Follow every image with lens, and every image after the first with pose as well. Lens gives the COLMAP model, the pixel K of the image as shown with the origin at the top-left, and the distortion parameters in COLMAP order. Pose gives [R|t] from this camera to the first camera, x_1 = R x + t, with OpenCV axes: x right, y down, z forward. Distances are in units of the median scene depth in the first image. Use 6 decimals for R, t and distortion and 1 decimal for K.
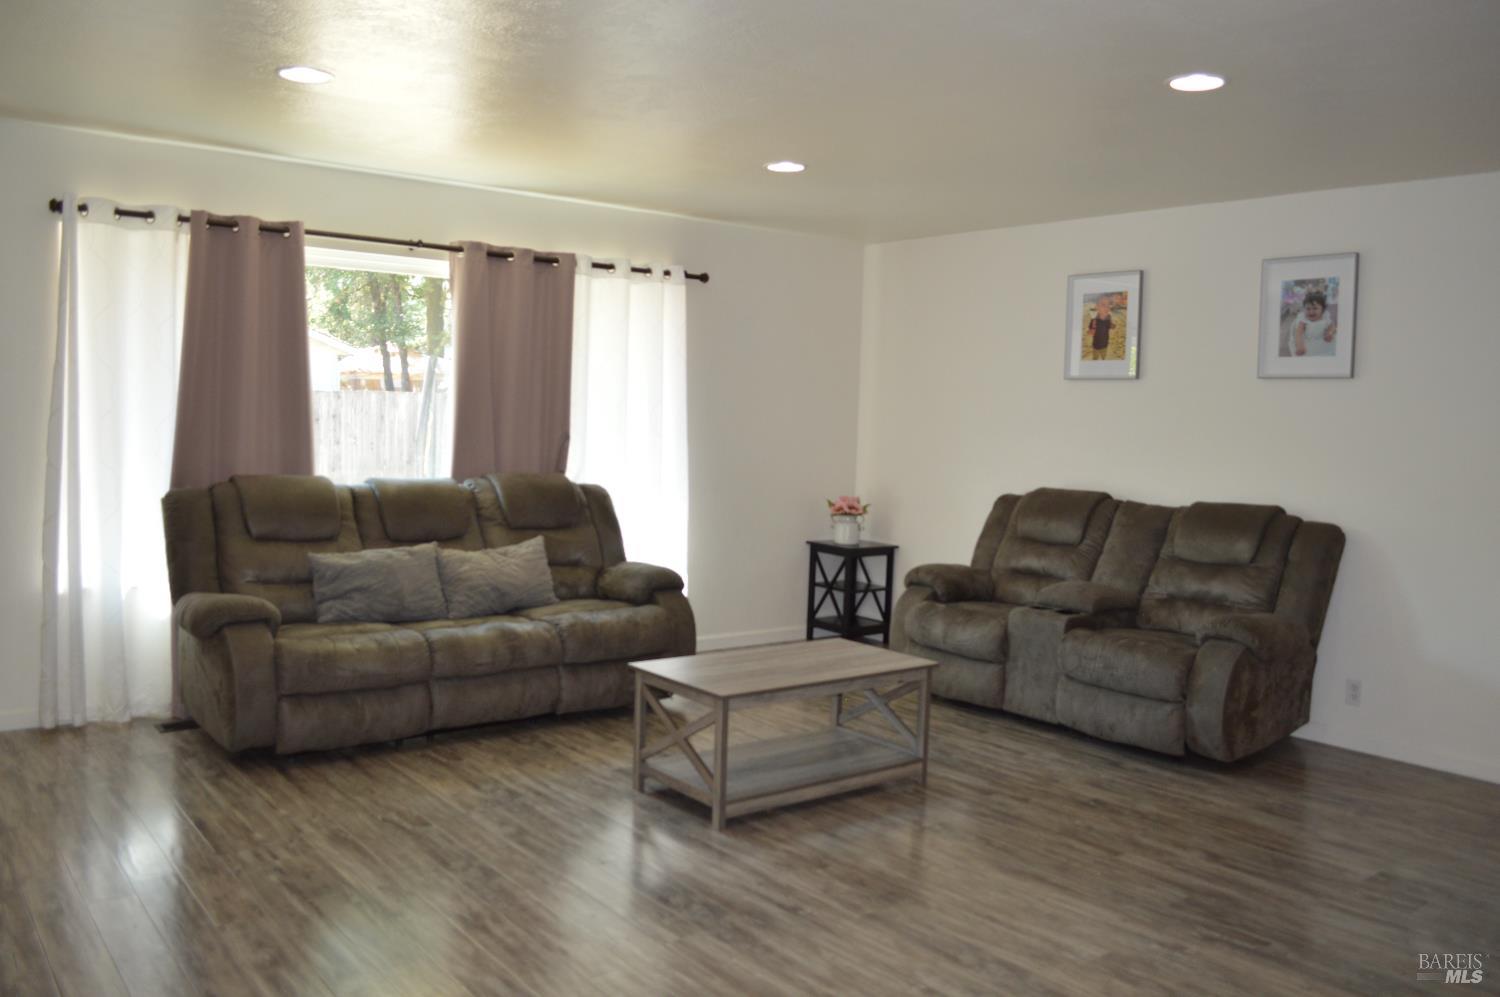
lens RADIAL K [[1189.5, 0, 750.1], [0, 1189.5, 497.3], [0, 0, 1]] dist [-0.058415, 0.011525]
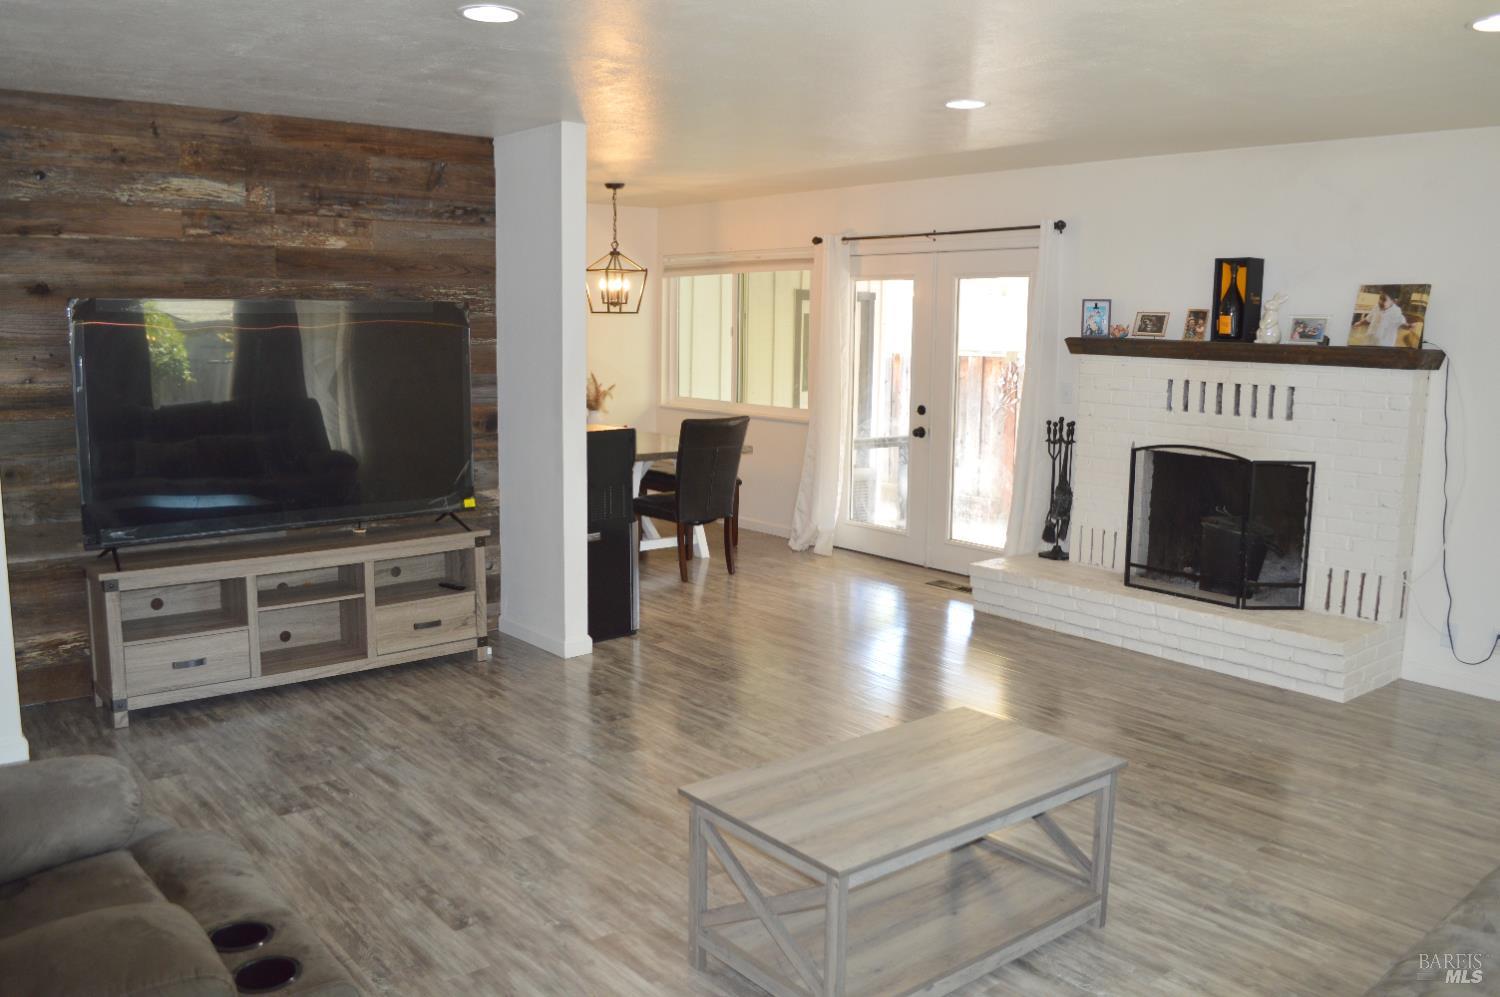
lens RADIAL K [[1189.5, 0, 749.0], [0, 1189.5, 497.7], [0, 0, 1]] dist [-0.058415, 0.011525]
pose [[-0.998758, -0.045412, -0.020478, 0.163997], [-0.048795, 0.974593, 0.218604, -0.177239], [0.010031, 0.219332, -0.975599, 1.837089]]
